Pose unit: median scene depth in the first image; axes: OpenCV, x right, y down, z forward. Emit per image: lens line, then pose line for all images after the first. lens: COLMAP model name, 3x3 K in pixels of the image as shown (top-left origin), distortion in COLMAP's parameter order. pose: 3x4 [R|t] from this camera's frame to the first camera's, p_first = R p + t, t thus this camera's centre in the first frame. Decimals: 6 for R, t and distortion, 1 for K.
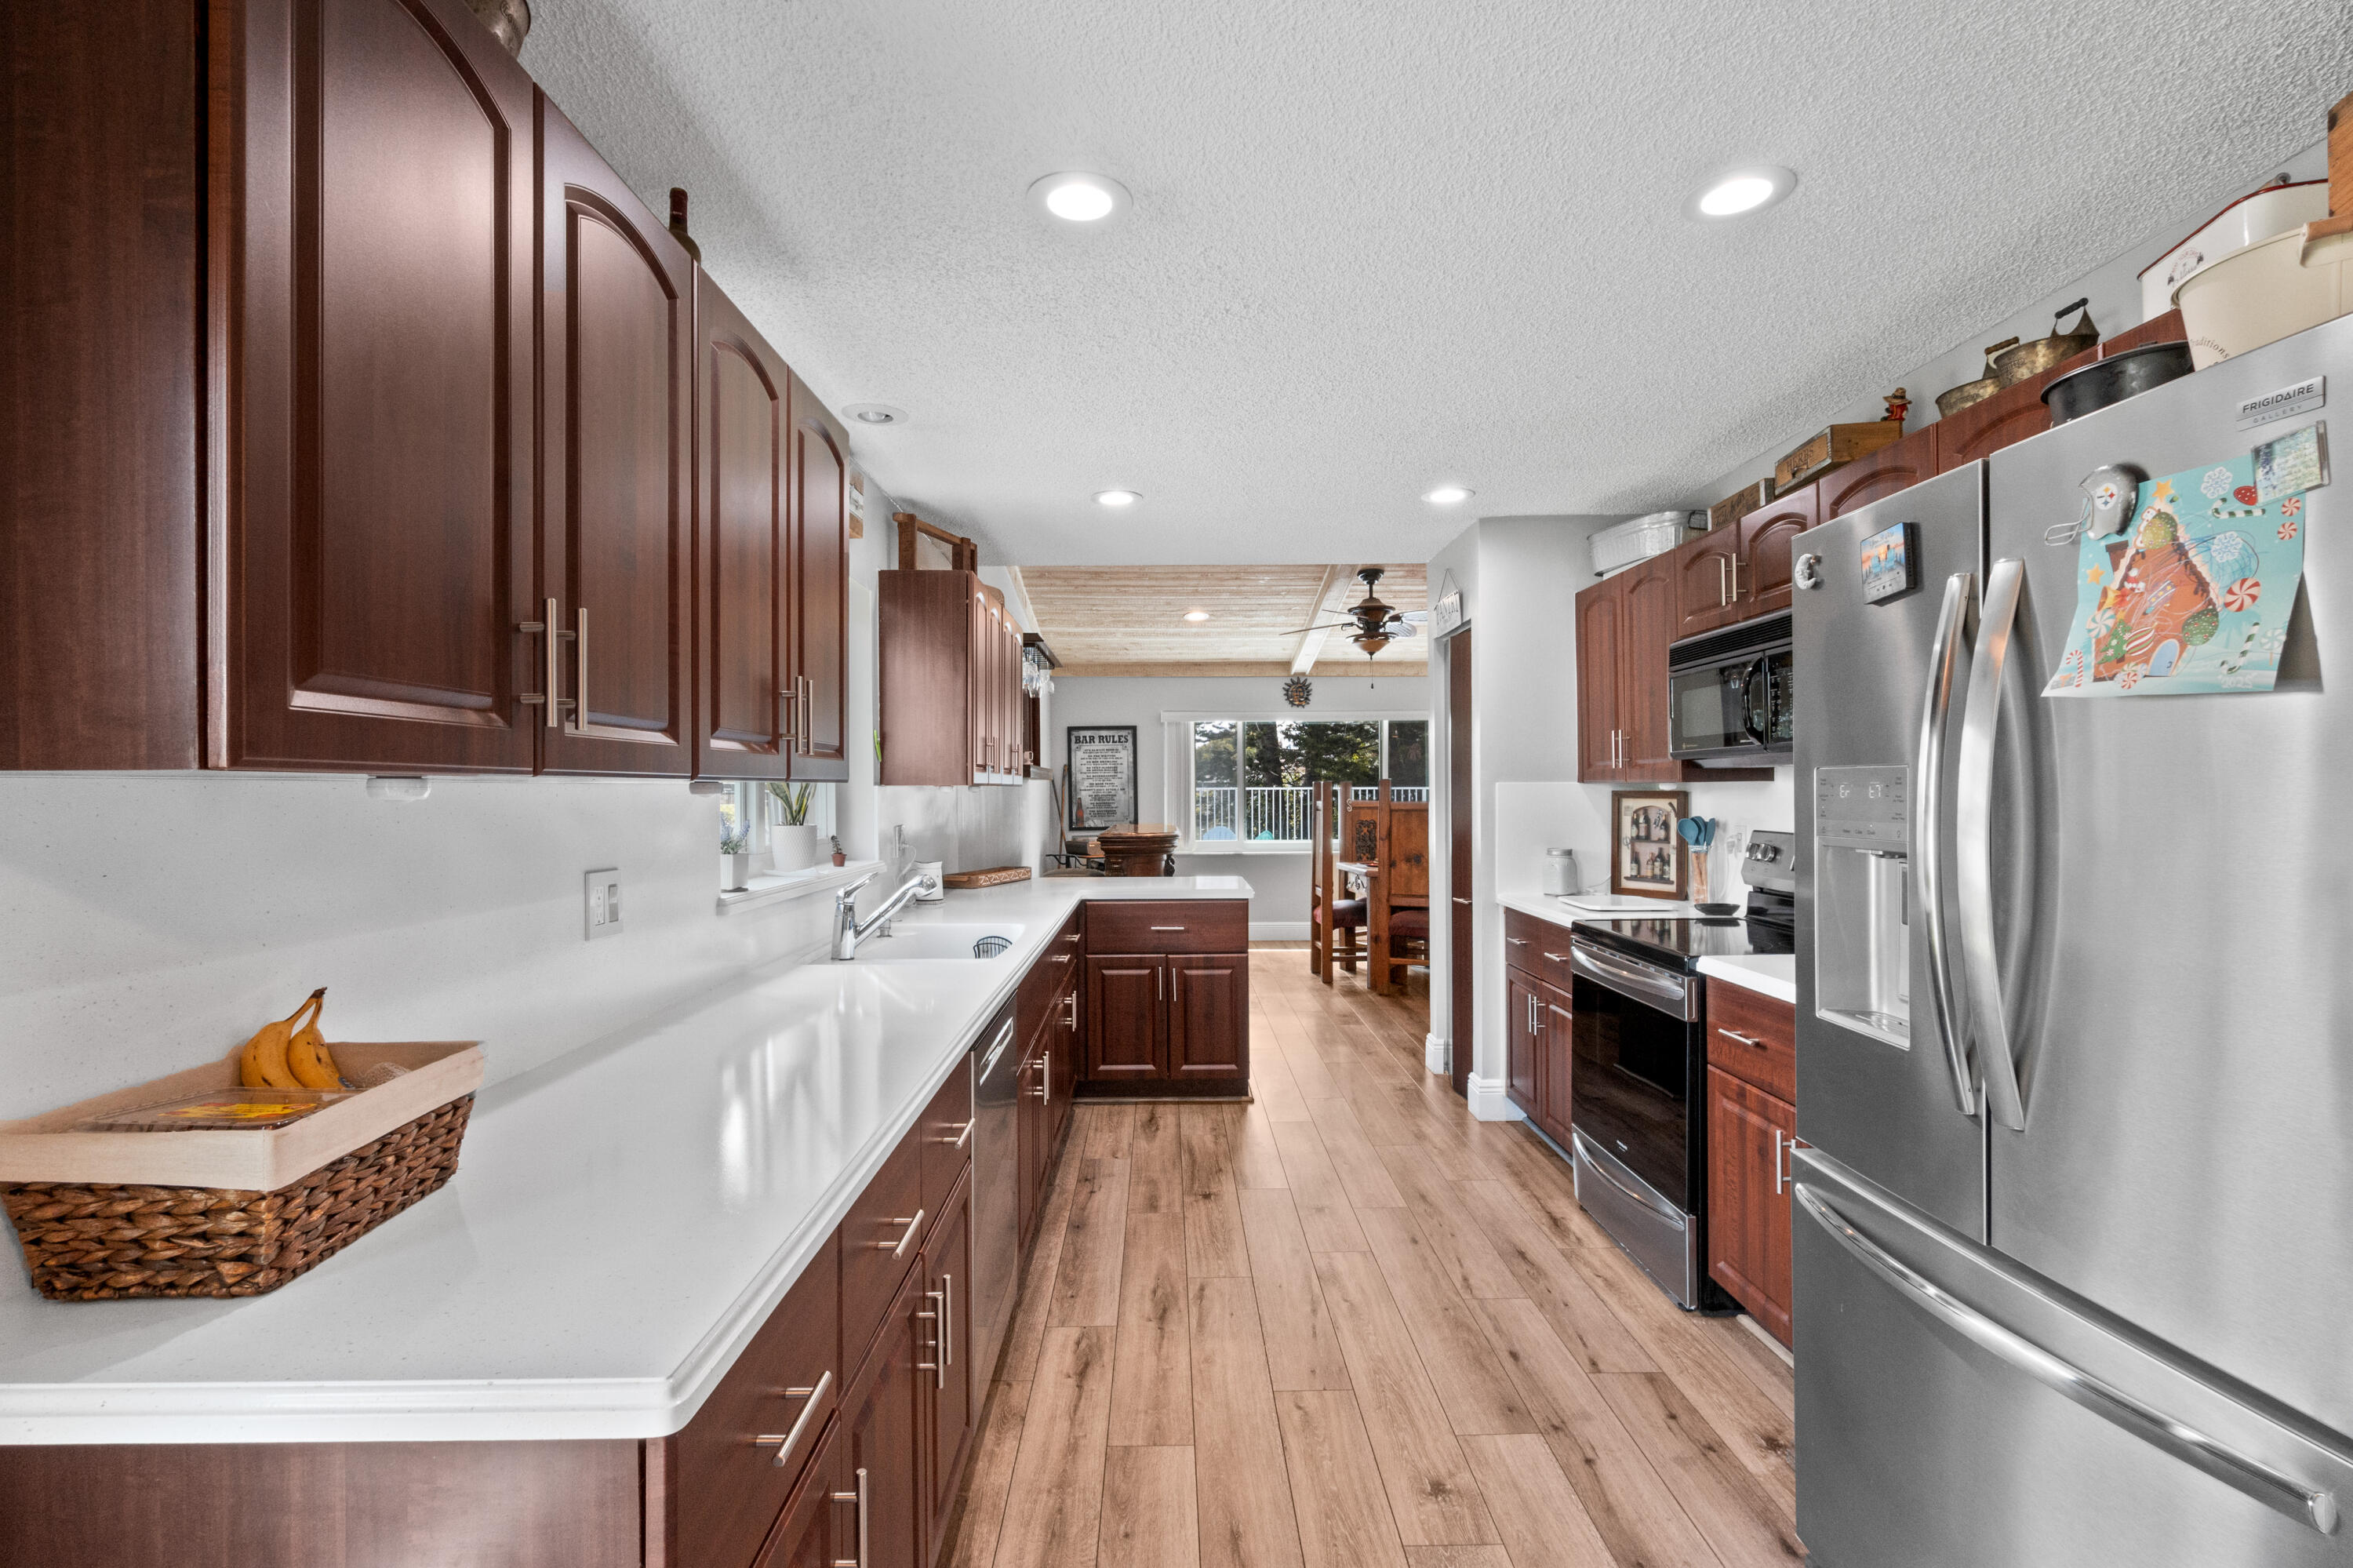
lens RADIAL K [[1080.7, 0, 1197.2], [0, 1080.7, 792.6], [0, 0, 1]] dist [-0.001352, 0.000639]
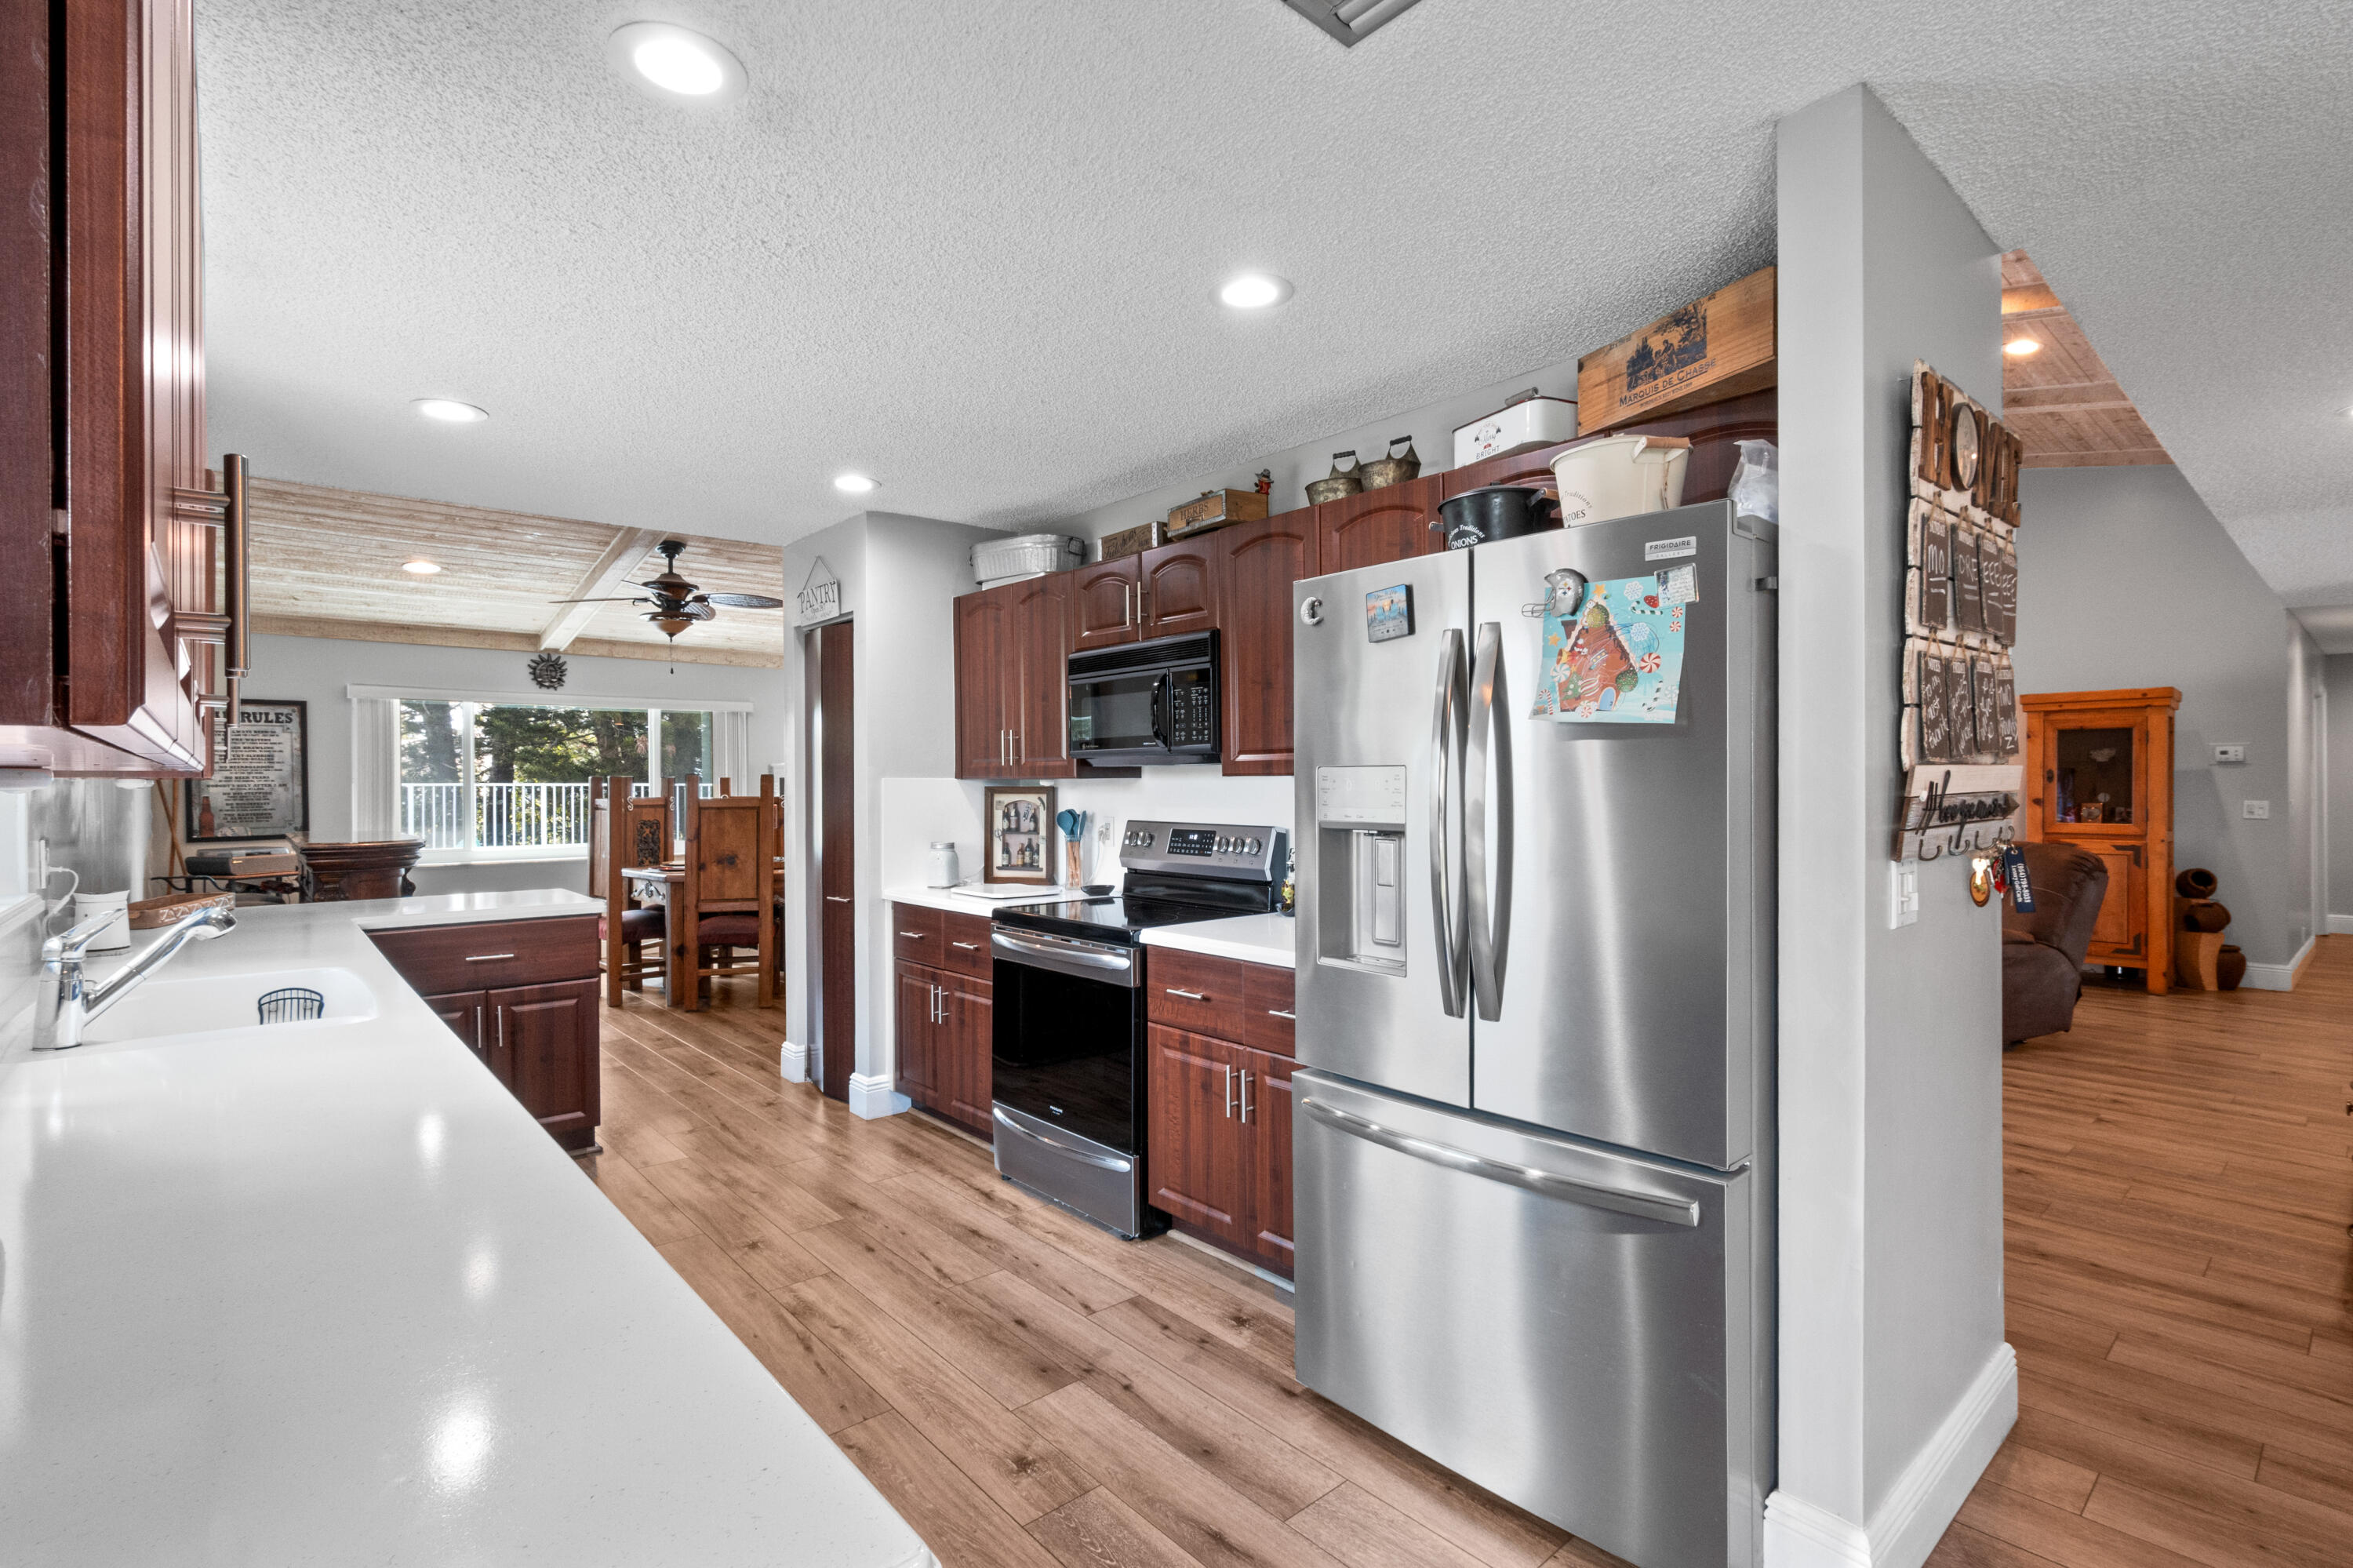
lens RADIAL K [[1080.7, 0, 1187.4], [0, 1080.7, 794.0], [0, 0, 1]] dist [-0.001352, 0.000639]
pose [[0.765863, -0.003366, 0.642995, -0.174755], [0.000888, 0.999991, 0.004177, 0.001354], [-0.643003, -0.002628, 0.765859, 0.062325]]
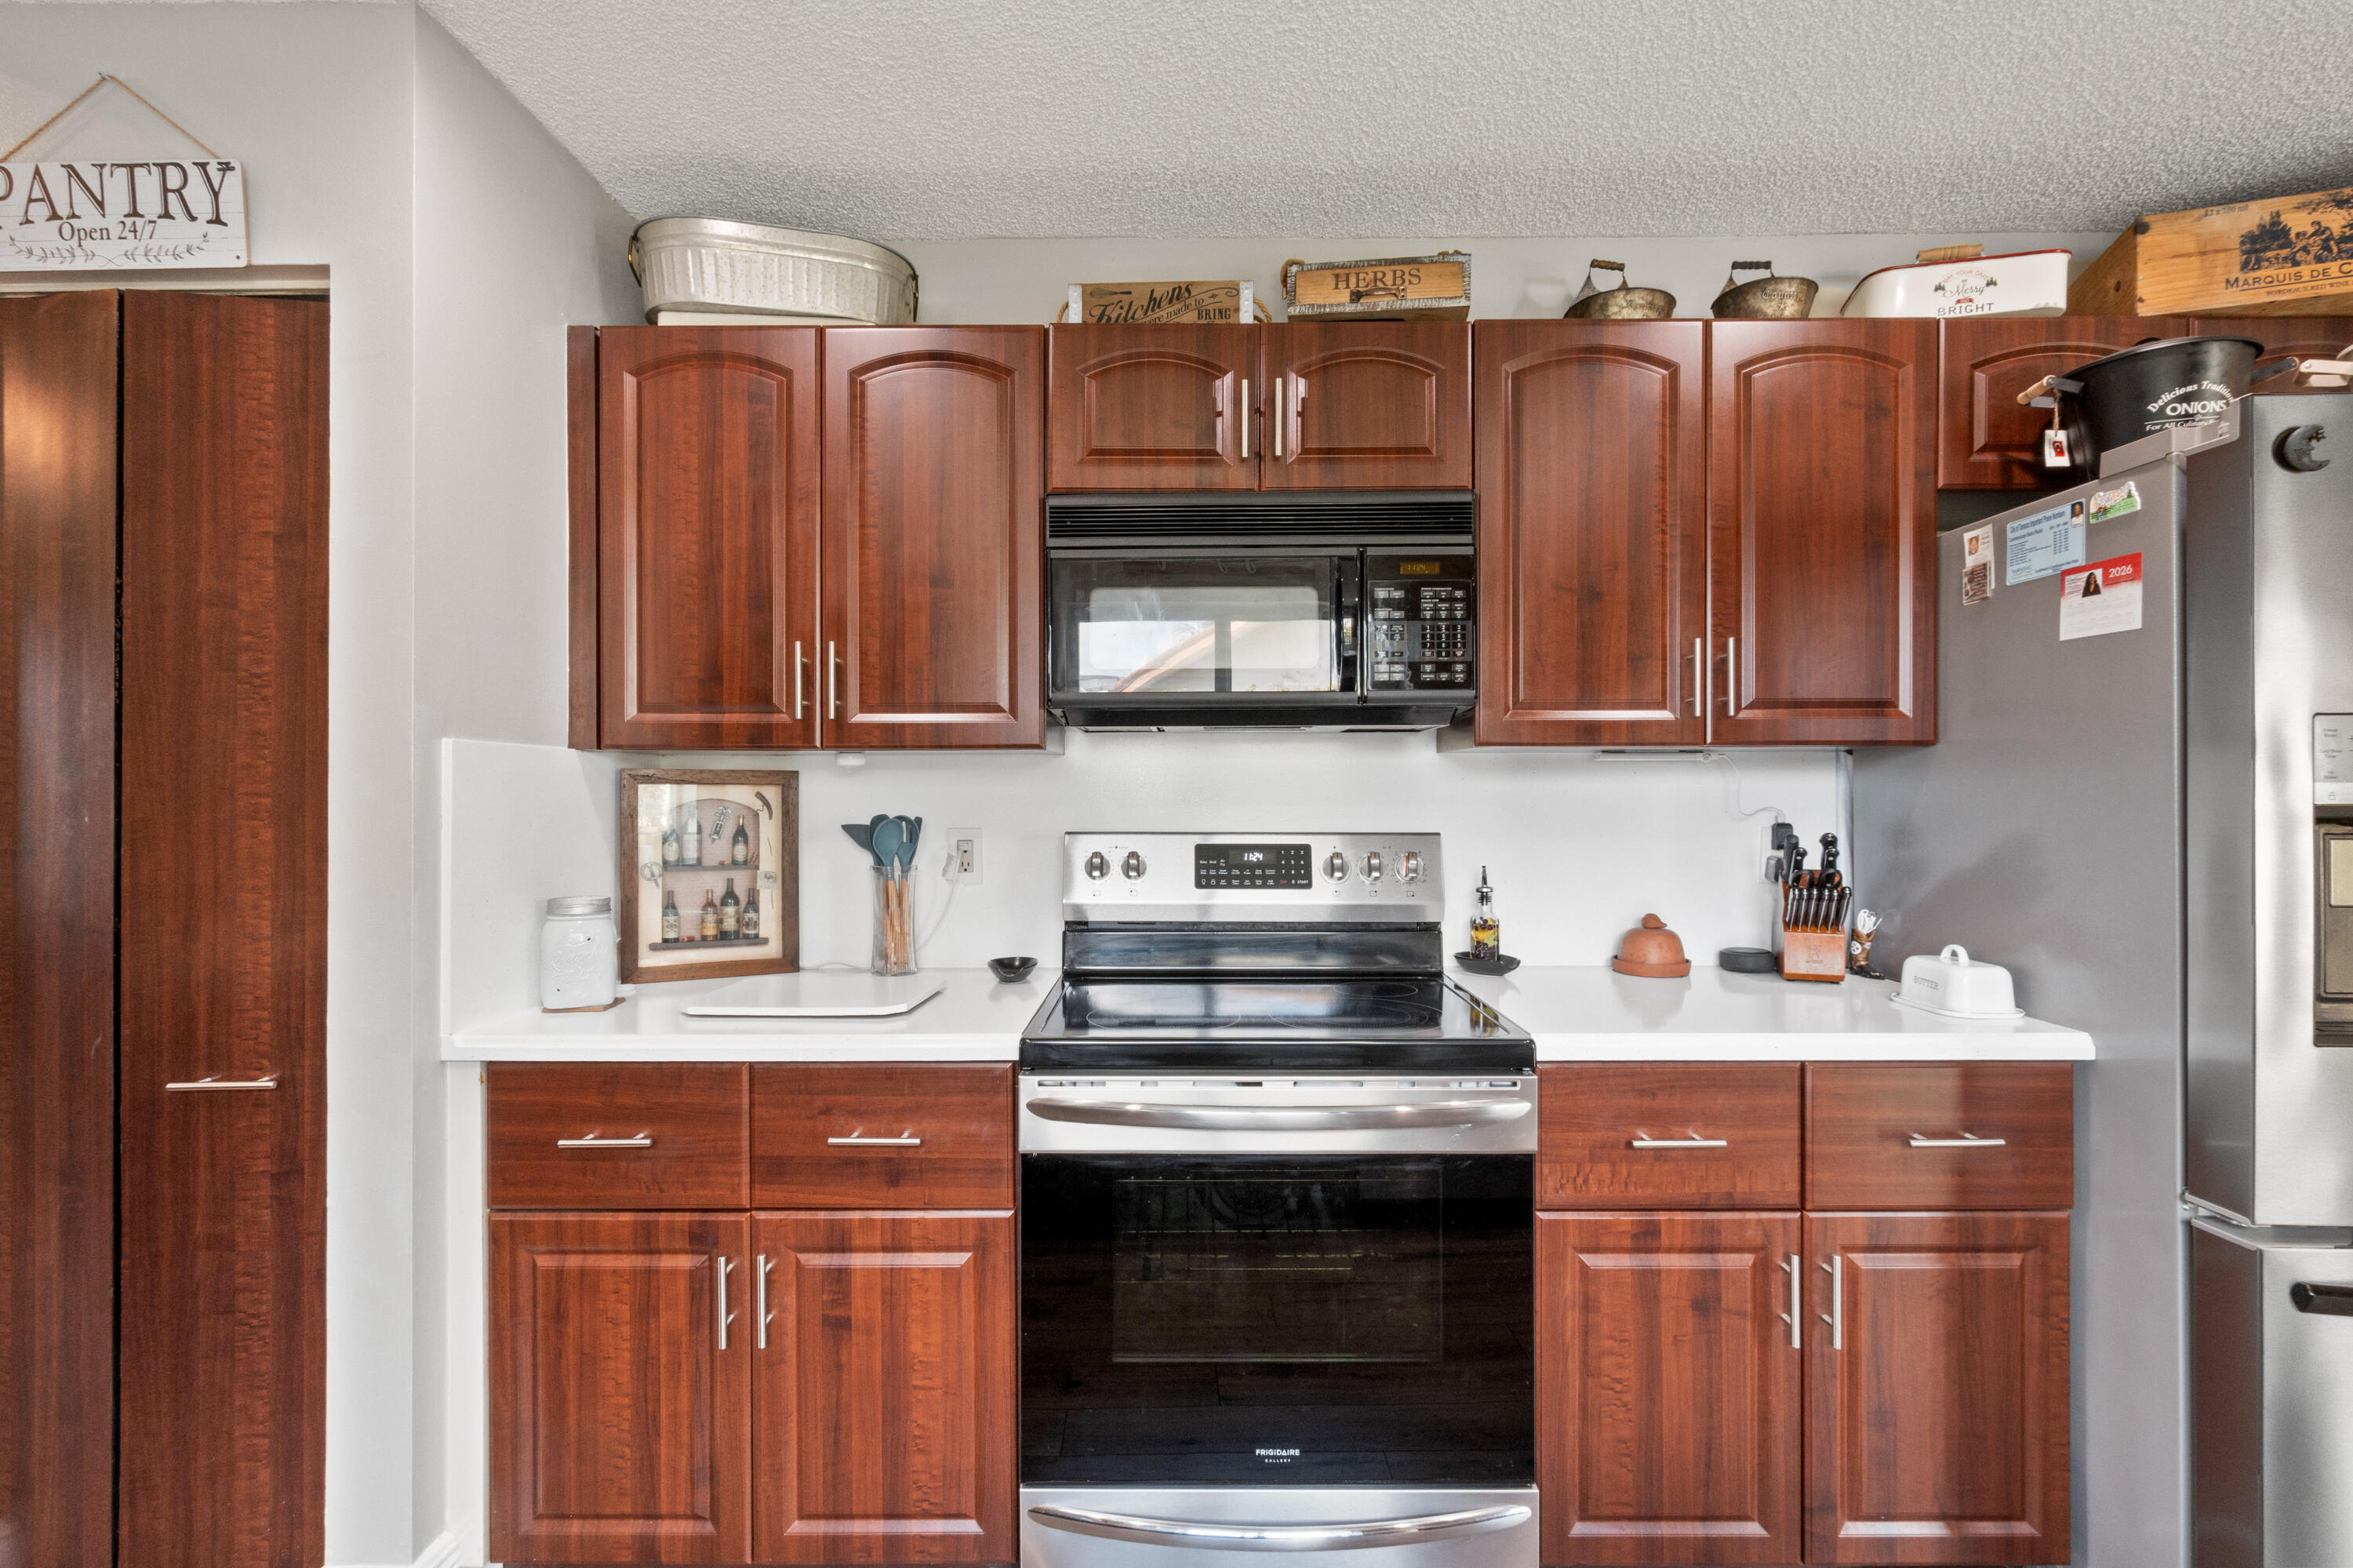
lens RADIAL K [[1080.7, 0, 1184.8], [0, 1080.7, 796.8], [0, 0, 1]] dist [-0.001352, 0.000639]
pose [[0.040714, 0.006076, 0.999152, -0.099000], [0.004330, 0.999971, -0.006257, 0.017009], [-0.999161, 0.004581, 0.040687, 0.853366]]
